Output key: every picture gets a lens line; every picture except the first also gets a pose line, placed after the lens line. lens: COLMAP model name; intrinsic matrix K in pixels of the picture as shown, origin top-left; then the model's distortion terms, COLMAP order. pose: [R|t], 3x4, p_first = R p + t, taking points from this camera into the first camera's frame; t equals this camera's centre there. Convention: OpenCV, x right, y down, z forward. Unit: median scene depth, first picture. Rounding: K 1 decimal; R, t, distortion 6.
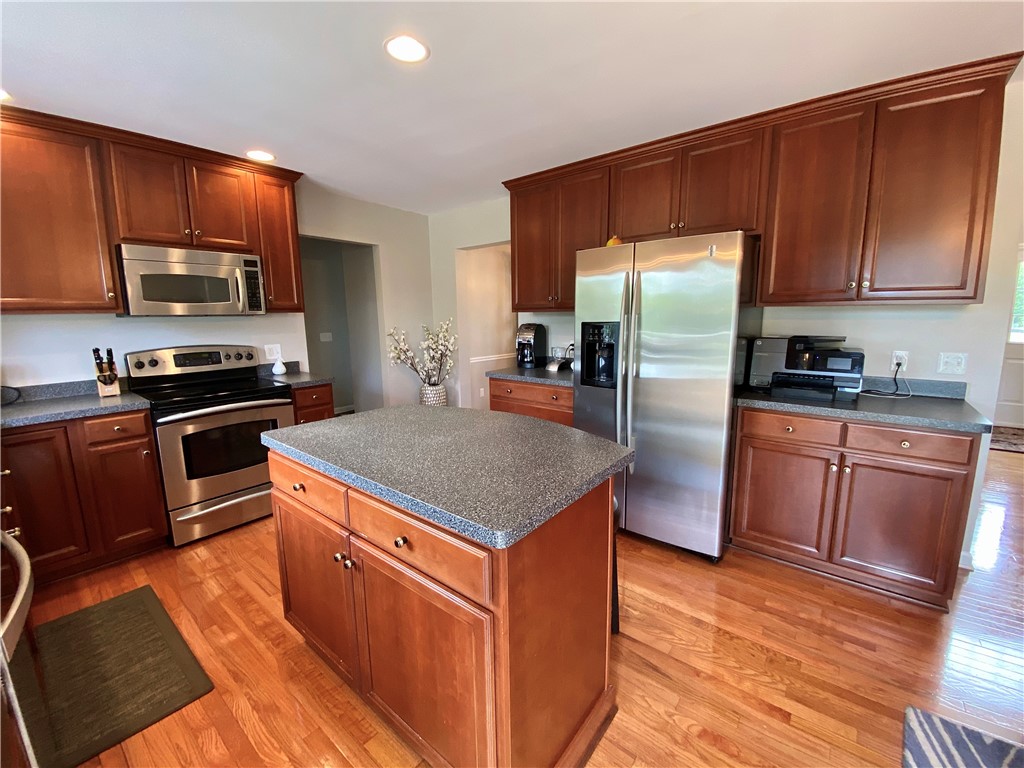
lens RADIAL K [[416.7, 0, 512.4], [0, 416.7, 381.6], [0, 0, 1]] dist [-0.013530, -0.002538]
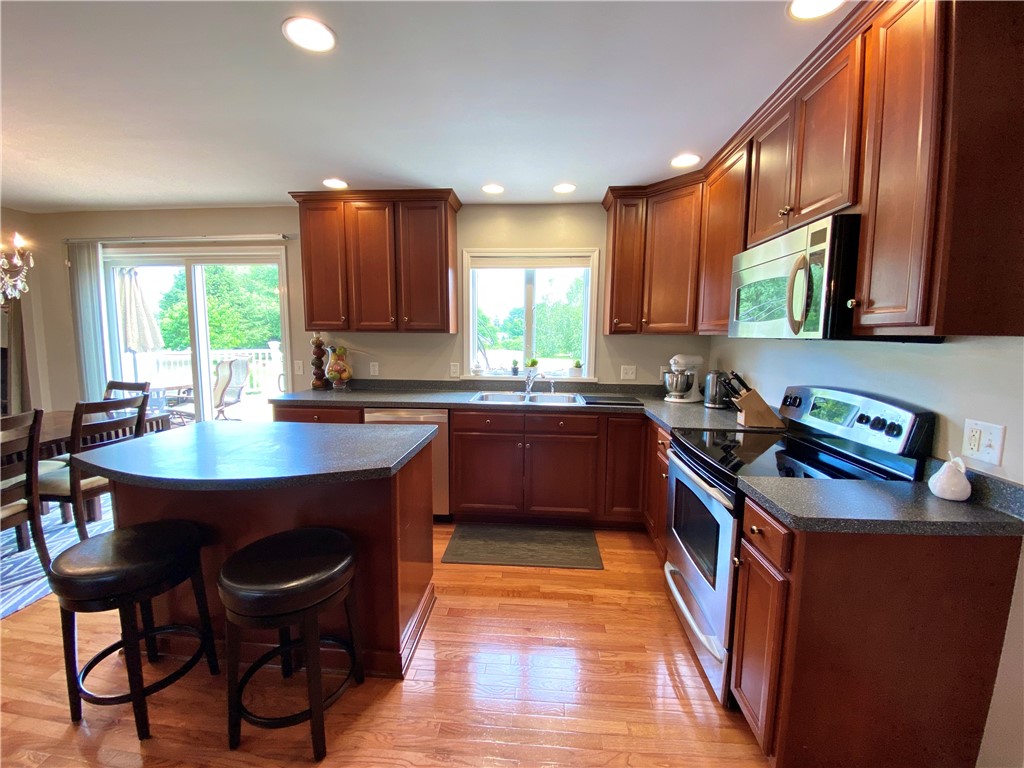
lens RADIAL K [[416.7, 0, 514.8], [0, 416.7, 382.8], [0, 0, 1]] dist [-0.013530, -0.002538]
pose [[-0.829596, 0.065011, -0.554566, -0.040586], [-0.088772, 0.965209, 0.245948, -0.202492], [0.551262, 0.253268, -0.794963, 1.219384]]
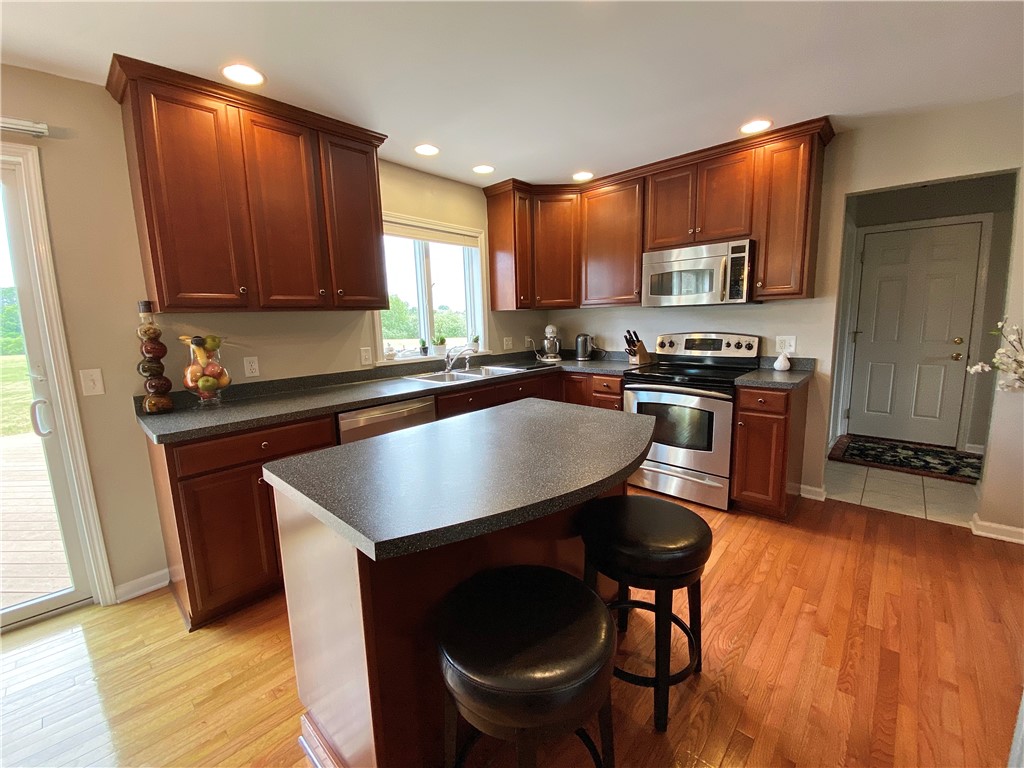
lens RADIAL K [[416.7, 0, 513.1], [0, 416.7, 381.9], [0, 0, 1]] dist [-0.013530, -0.002538]
pose [[-0.074682, 0.161104, -0.984108, 0.395194], [-0.126957, 0.977297, 0.169624, -0.080700], [0.989093, 0.137607, -0.052533, 0.568287]]
